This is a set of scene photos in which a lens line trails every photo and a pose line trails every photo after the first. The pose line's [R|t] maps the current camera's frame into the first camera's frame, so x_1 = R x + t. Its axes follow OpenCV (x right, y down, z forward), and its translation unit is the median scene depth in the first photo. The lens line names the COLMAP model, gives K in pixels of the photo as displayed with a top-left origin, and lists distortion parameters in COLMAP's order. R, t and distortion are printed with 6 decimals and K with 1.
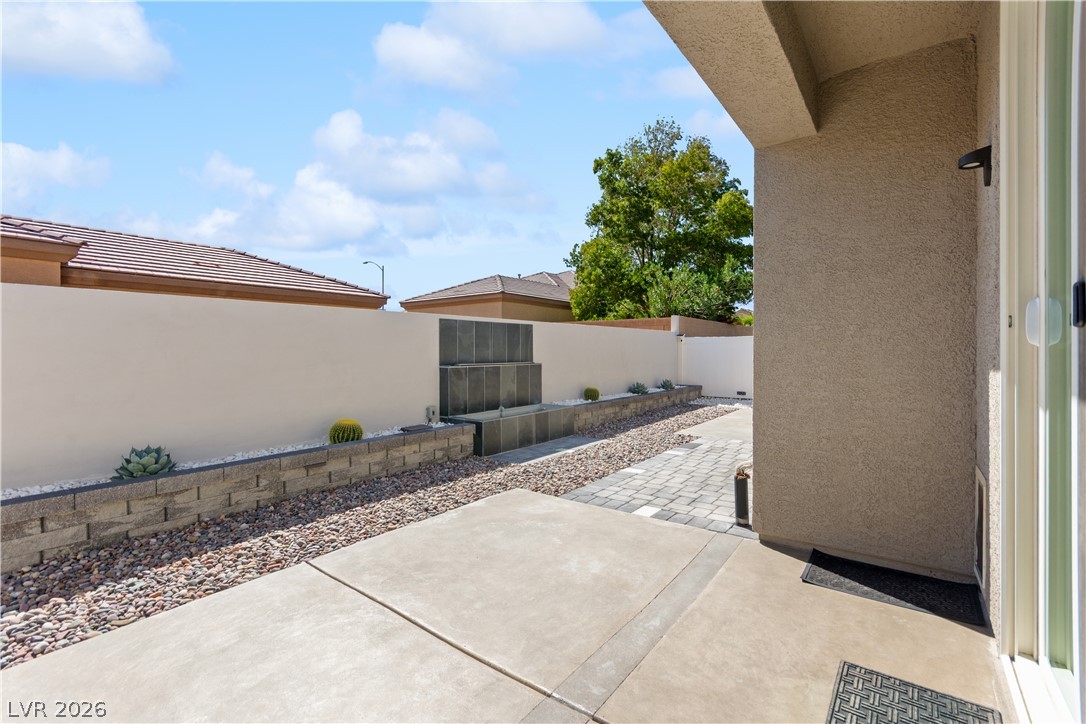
lens RADIAL K [[482.1, 0, 536.3], [0, 482.1, 361.4], [0, 0, 1]] dist [0.003956, 0.001024]
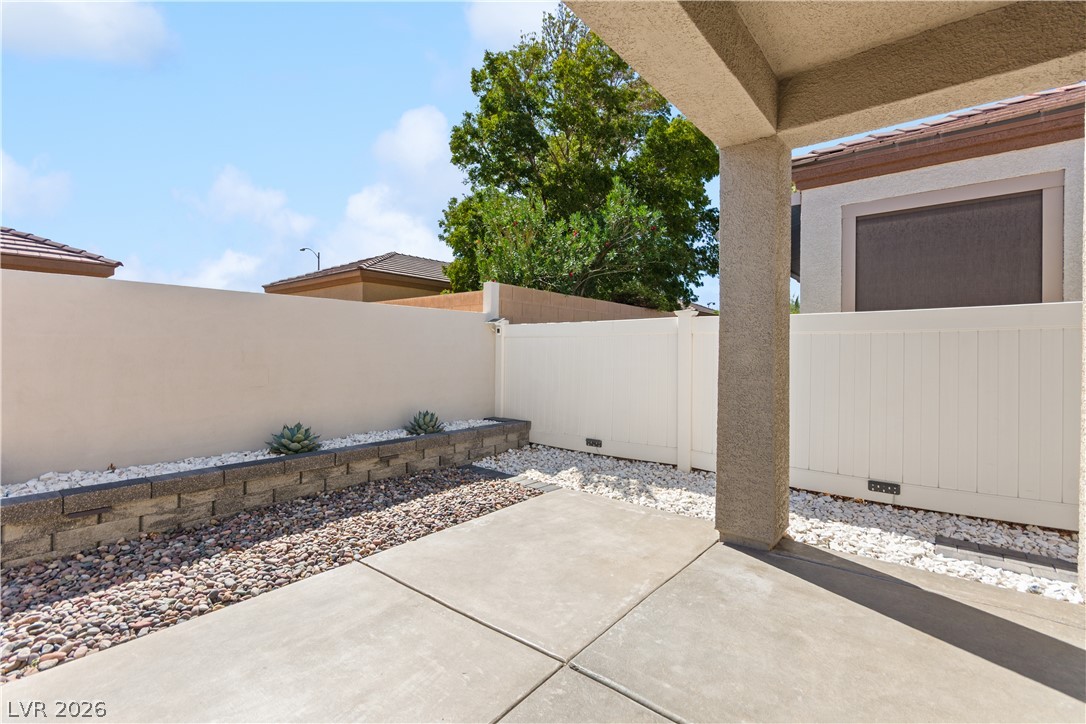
lens RADIAL K [[482.1, 0, 543.7], [0, 482.1, 351.9], [0, 0, 1]] dist [0.003956, 0.001024]
pose [[0.999499, 0.012126, -0.029249, 0.282531], [-0.012862, 0.999602, -0.025115, -0.007829], [0.028933, 0.025479, 0.999257, 0.379643]]
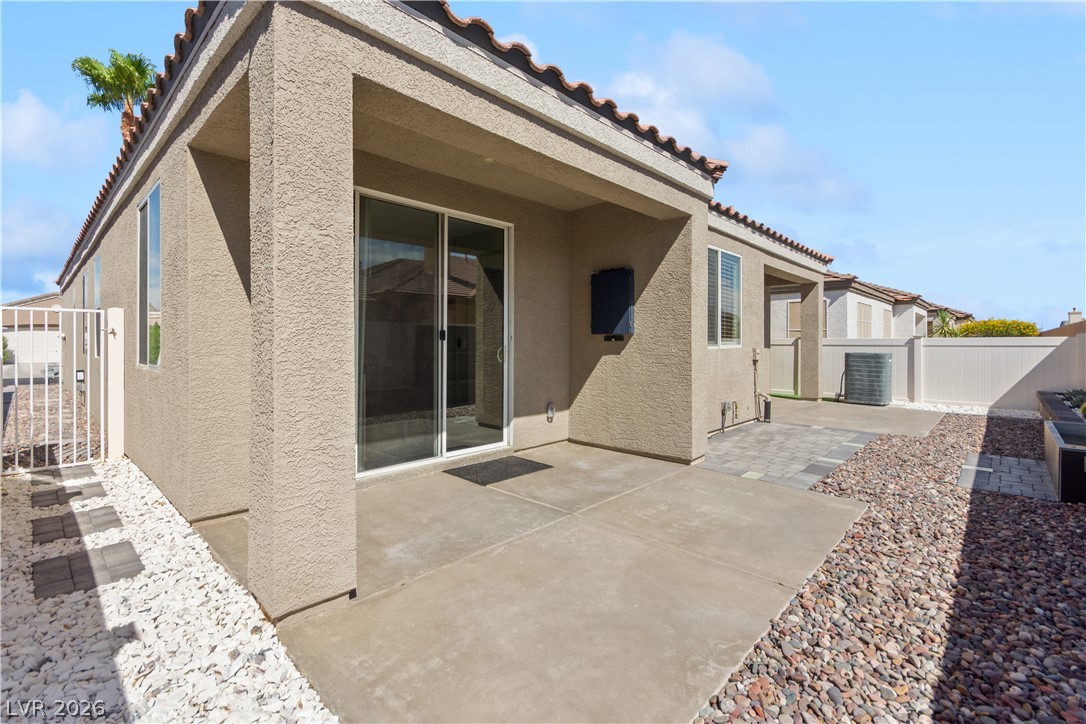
lens RADIAL K [[482.1, 0, 539.4], [0, 482.1, 342.5], [0, 0, 1]] dist [0.003956, 0.001024]
pose [[-0.993459, 0.001164, 0.114181, 0.275173], [0.003921, 0.999706, 0.023921, -0.019104], [-0.114120, 0.024212, -0.993172, 0.729752]]
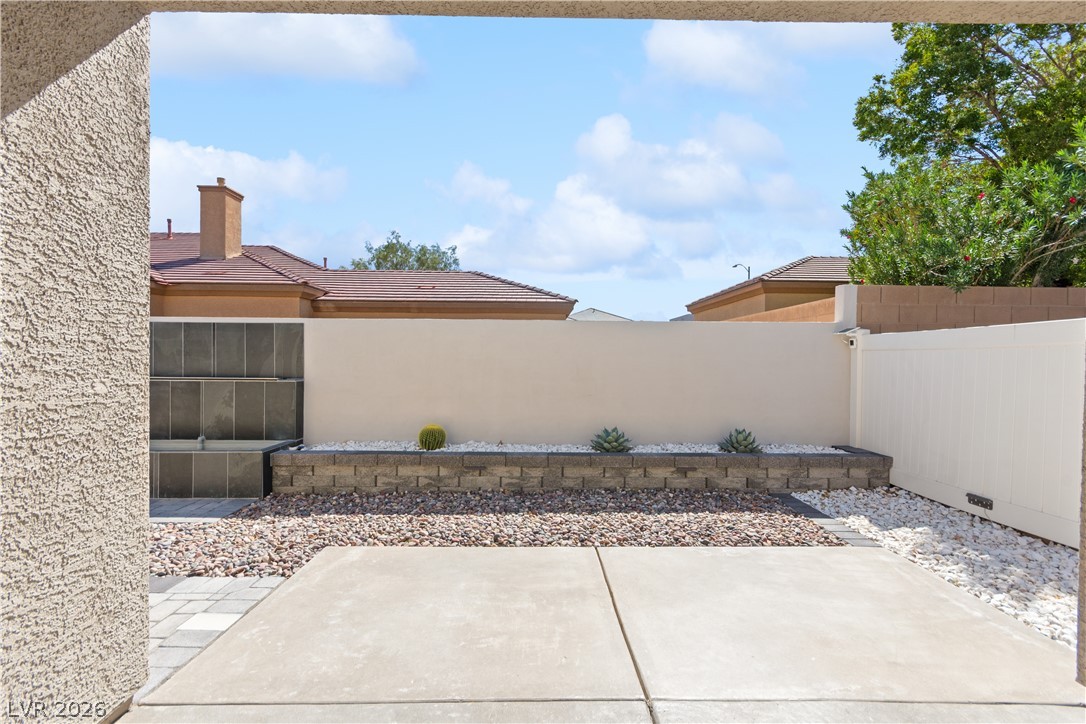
lens RADIAL K [[482.1, 0, 549.4], [0, 482.1, 361.5], [0, 0, 1]] dist [0.003956, 0.001024]
pose [[0.626991, 0.011900, -0.778936, 0.361512], [-0.028987, 0.999547, -0.008062, -0.013051], [0.778487, 0.027634, 0.627052, 0.408850]]
